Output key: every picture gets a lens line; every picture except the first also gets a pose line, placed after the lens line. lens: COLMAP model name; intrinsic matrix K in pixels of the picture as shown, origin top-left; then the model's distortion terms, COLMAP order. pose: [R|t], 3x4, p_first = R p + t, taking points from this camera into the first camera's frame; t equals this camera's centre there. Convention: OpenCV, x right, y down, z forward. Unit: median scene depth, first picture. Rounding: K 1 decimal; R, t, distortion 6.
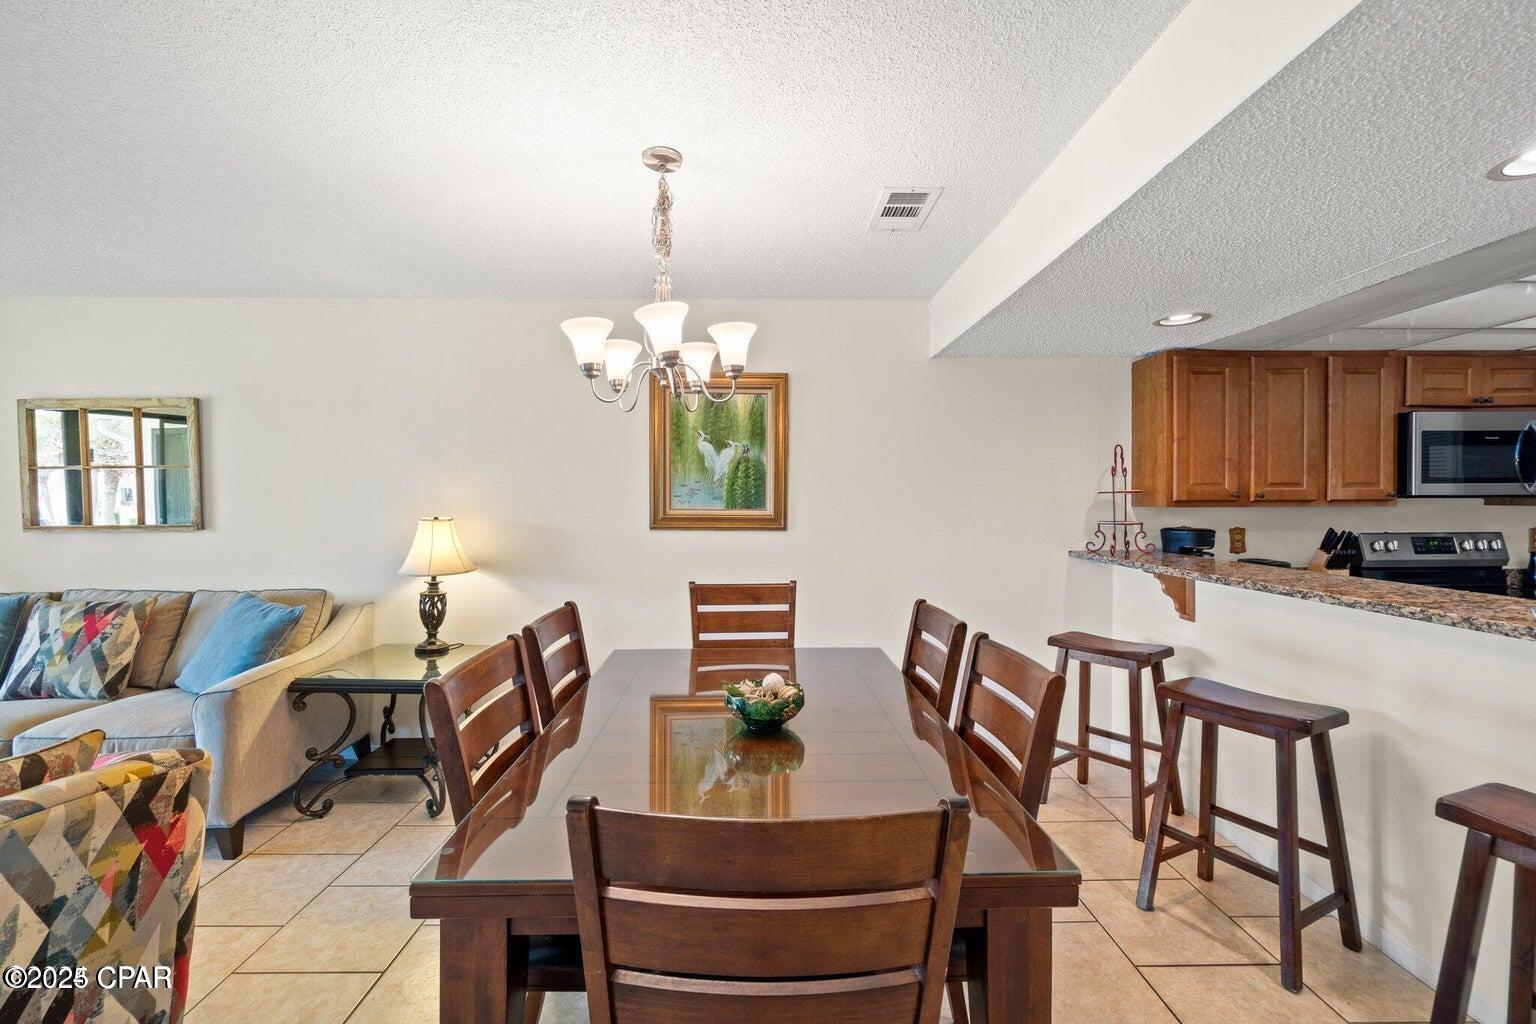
lens RADIAL K [[672.5, 0, 766.5], [0, 672.5, 504.5], [0, 0, 1]] dist [0.002575, 0.000762]
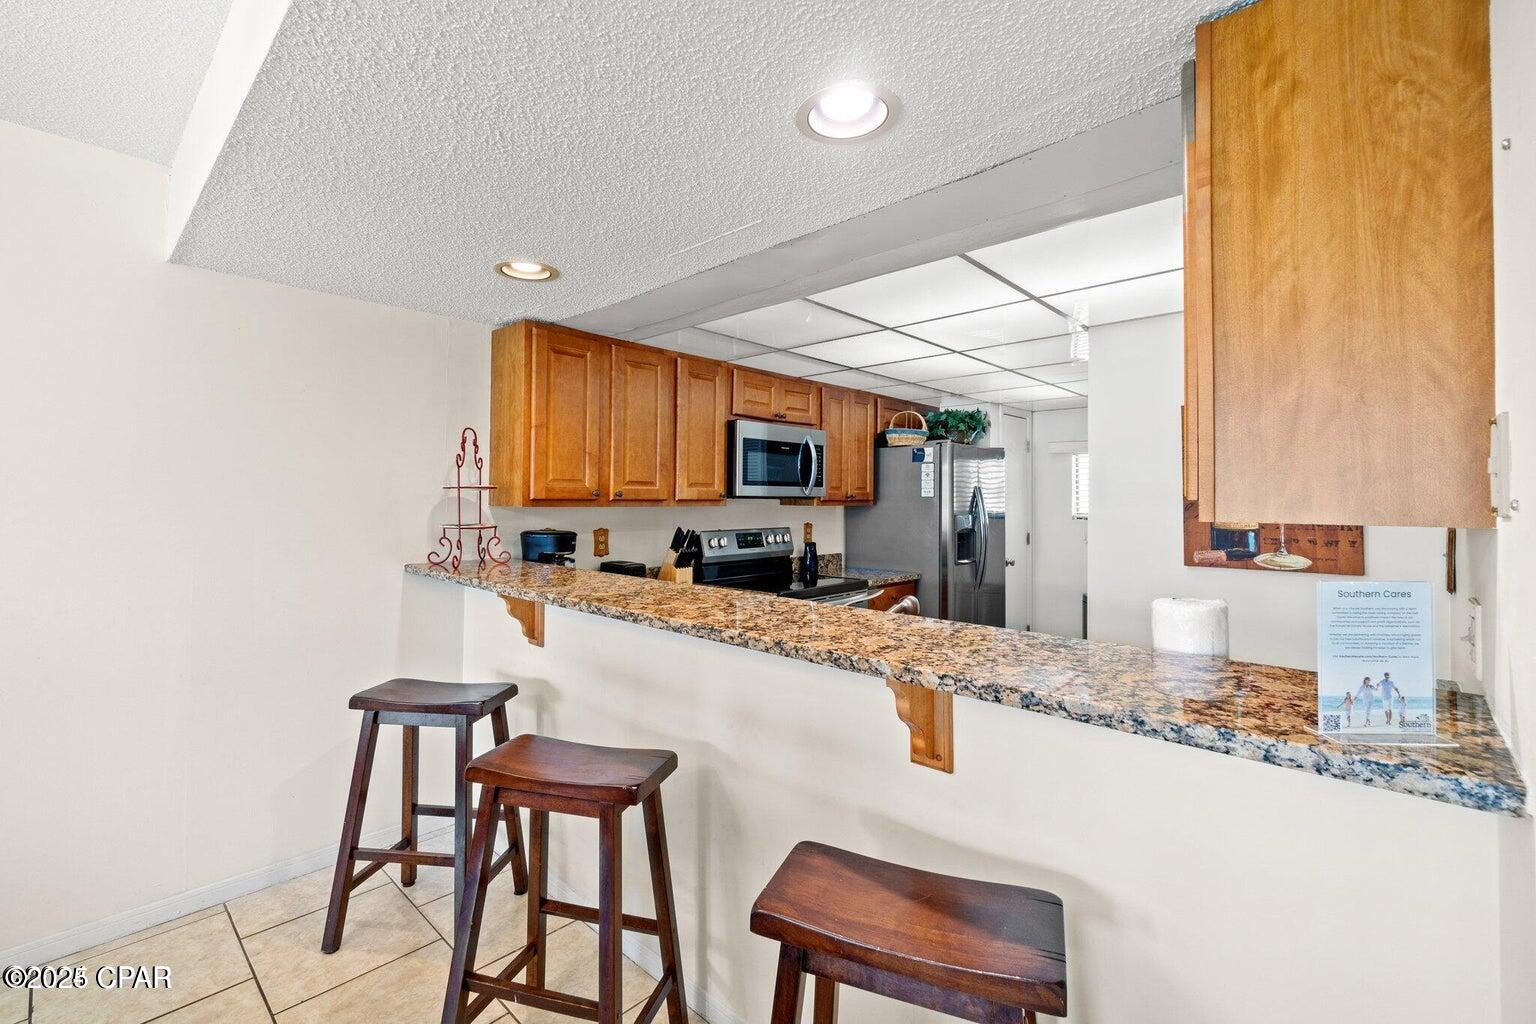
lens RADIAL K [[662.0, 0, 765.0], [0, 662.0, 501.0], [0, 0, 1]] dist [-0.000569, -0.000059]
pose [[0.695128, 0.006678, 0.718855, 0.215320], [-0.005105, 0.999977, -0.004354, -0.001052], [-0.718868, -0.000643, 0.695147, 0.218311]]
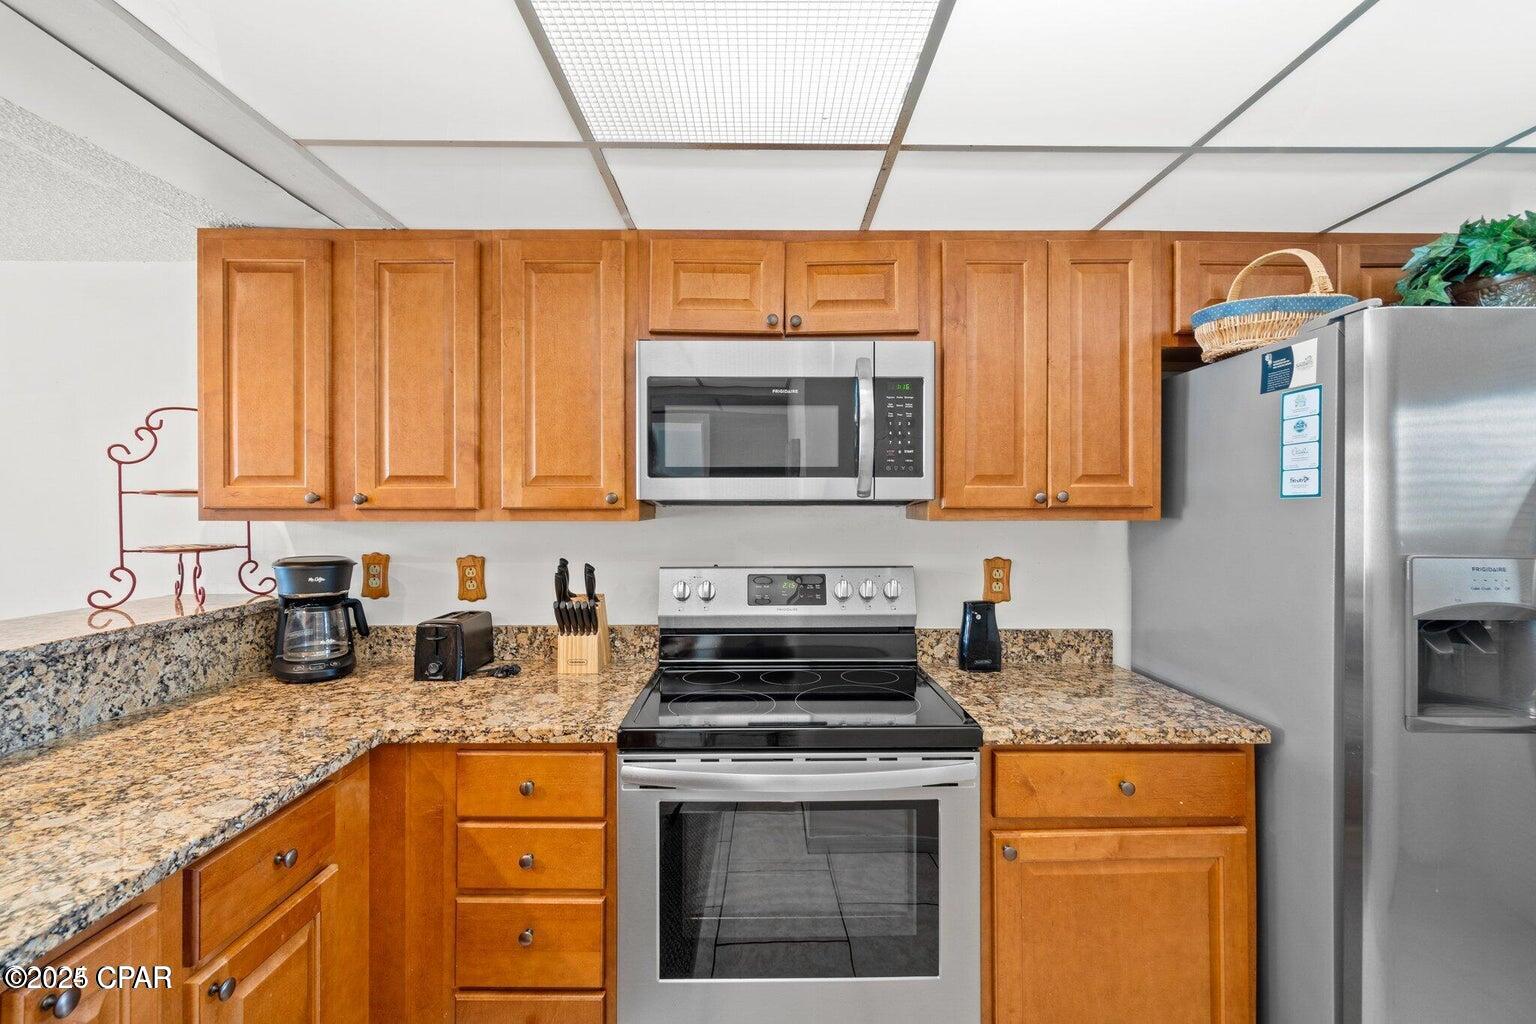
lens RADIAL K [[659.0, 0, 767.0], [0, 659.0, 505.7], [0, 0, 1]] dist [0.001250, 0.000104]
pose [[0.999918, 0.003906, -0.012191, 1.042965], [-0.003968, 0.999979, -0.005130, -0.007128], [0.012170, 0.005178, 0.999913, 0.476917]]
